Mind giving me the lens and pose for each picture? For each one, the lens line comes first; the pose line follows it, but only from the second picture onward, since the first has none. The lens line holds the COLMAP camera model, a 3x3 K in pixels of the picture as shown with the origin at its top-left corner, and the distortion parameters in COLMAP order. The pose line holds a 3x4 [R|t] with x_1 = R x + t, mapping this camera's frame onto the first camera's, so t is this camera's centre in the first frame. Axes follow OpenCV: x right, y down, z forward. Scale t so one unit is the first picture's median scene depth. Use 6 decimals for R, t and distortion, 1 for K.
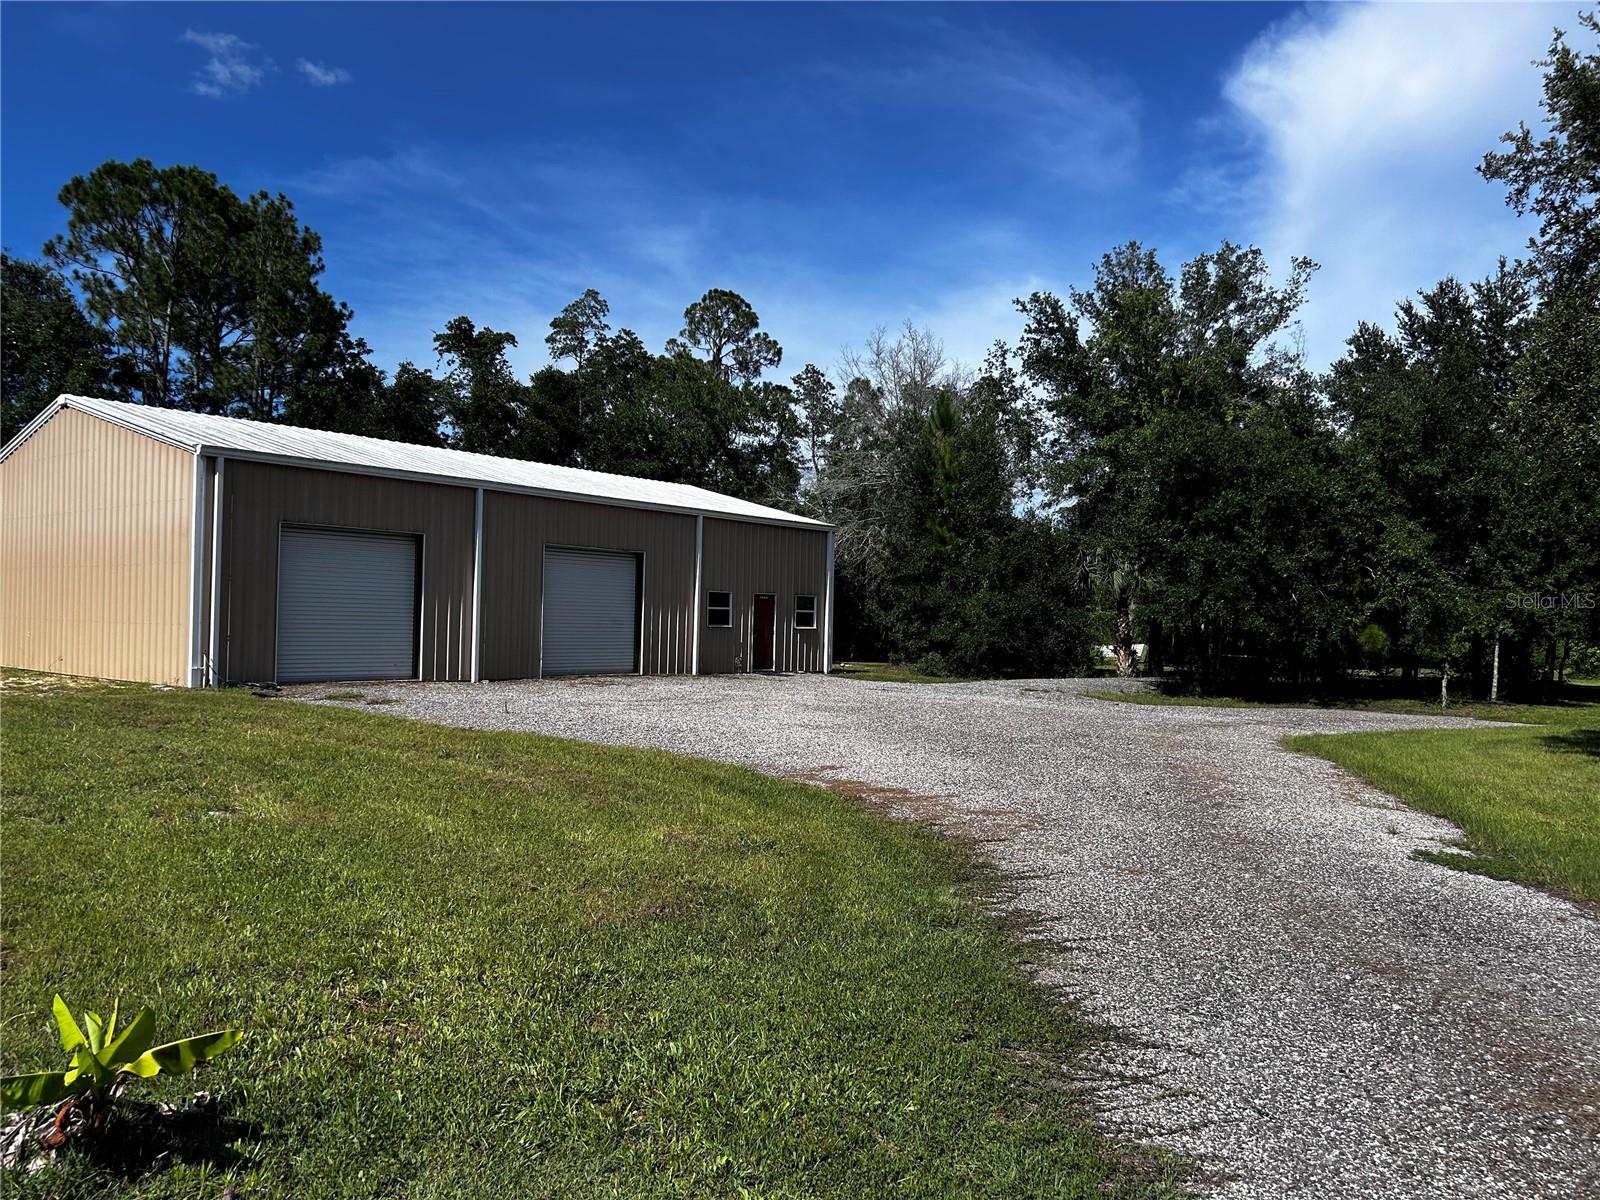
lens RADIAL K [[1190.3, 0, 801.2], [0, 1190.3, 592.9], [0, 0, 1]] dist [0.049487, -0.037419]
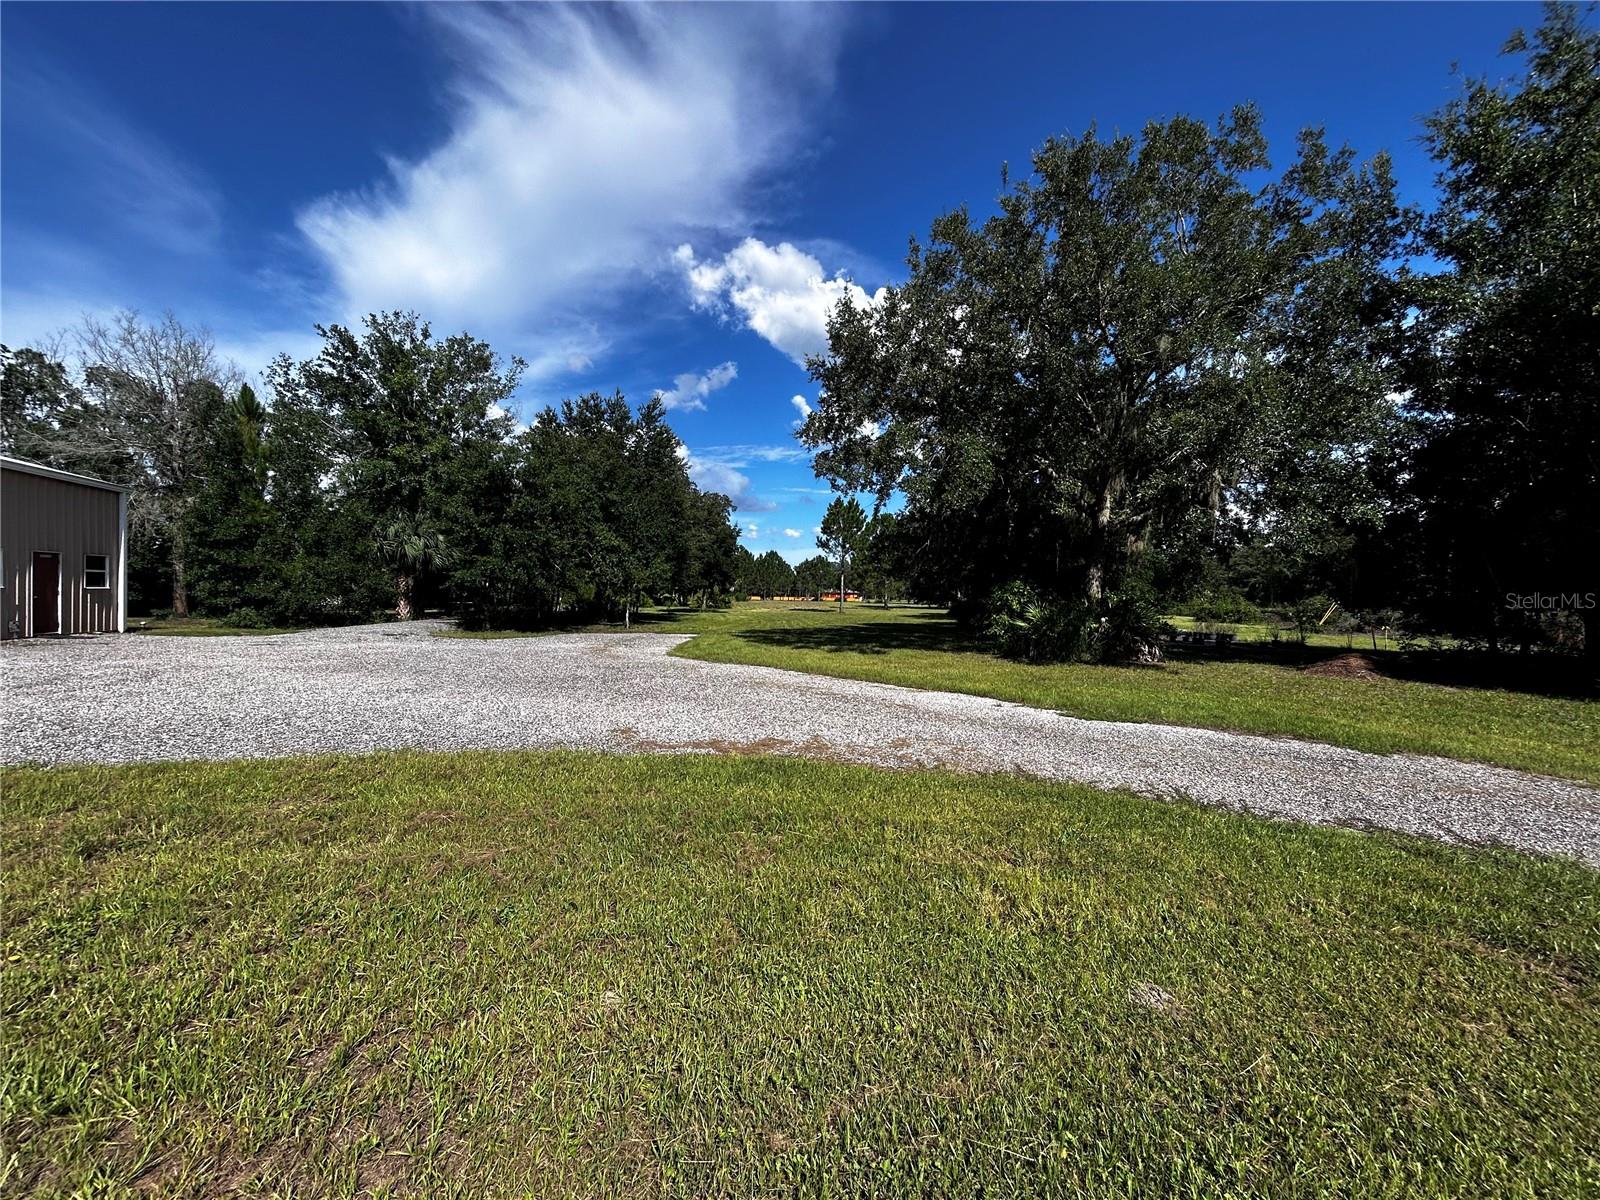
lens RADIAL K [[645.4, 0, 812.1], [0, 645.4, 597.3], [0, 0, 1]] dist [0.003609, 0.001421]
pose [[0.519018, -0.023833, 0.854431, -0.145334], [-0.024092, 0.998806, 0.042495, -0.000398], [-0.854424, -0.042641, 0.517824, 0.198001]]
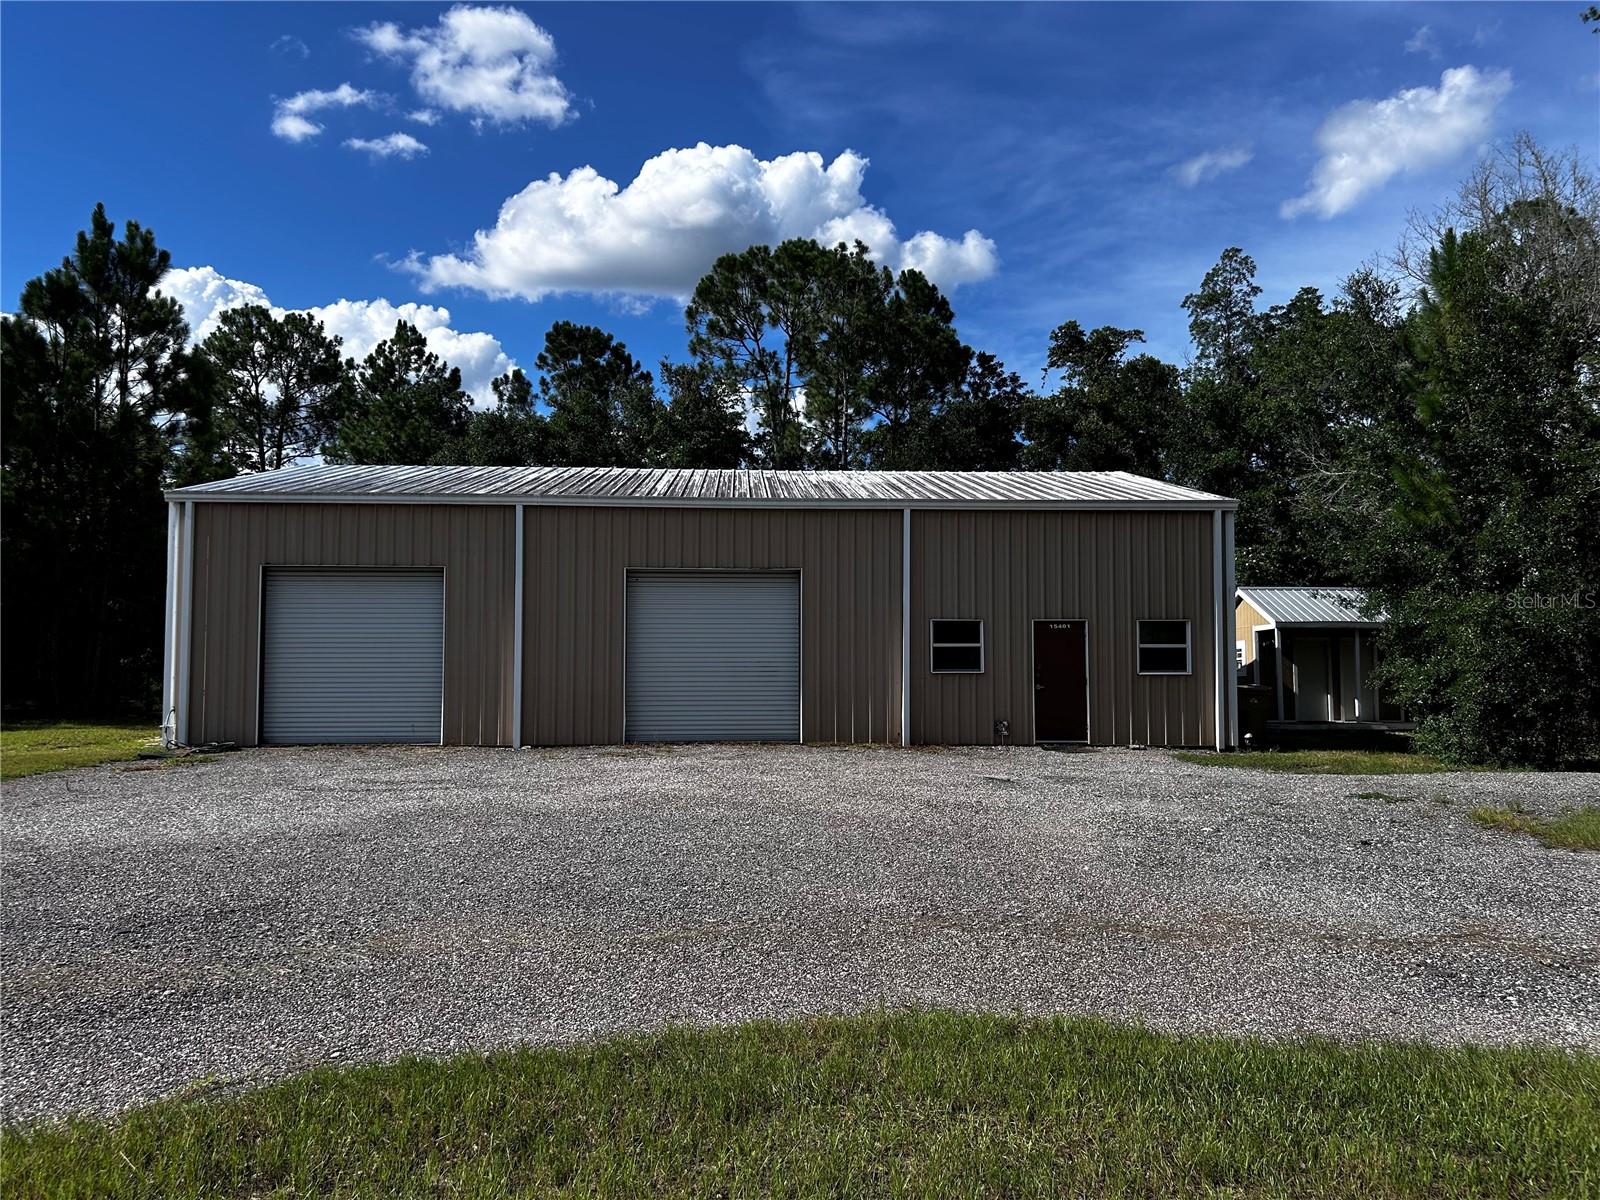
lens RADIAL K [[1190.3, 0, 785.2], [0, 1190.3, 602.4], [0, 0, 1]] dist [0.049487, -0.037419]
pose [[0.680570, -0.068534, -0.729470, 0.304279], [0.038102, 0.997579, -0.058176, 0.021039], [0.731691, 0.011799, 0.681534, 0.417010]]
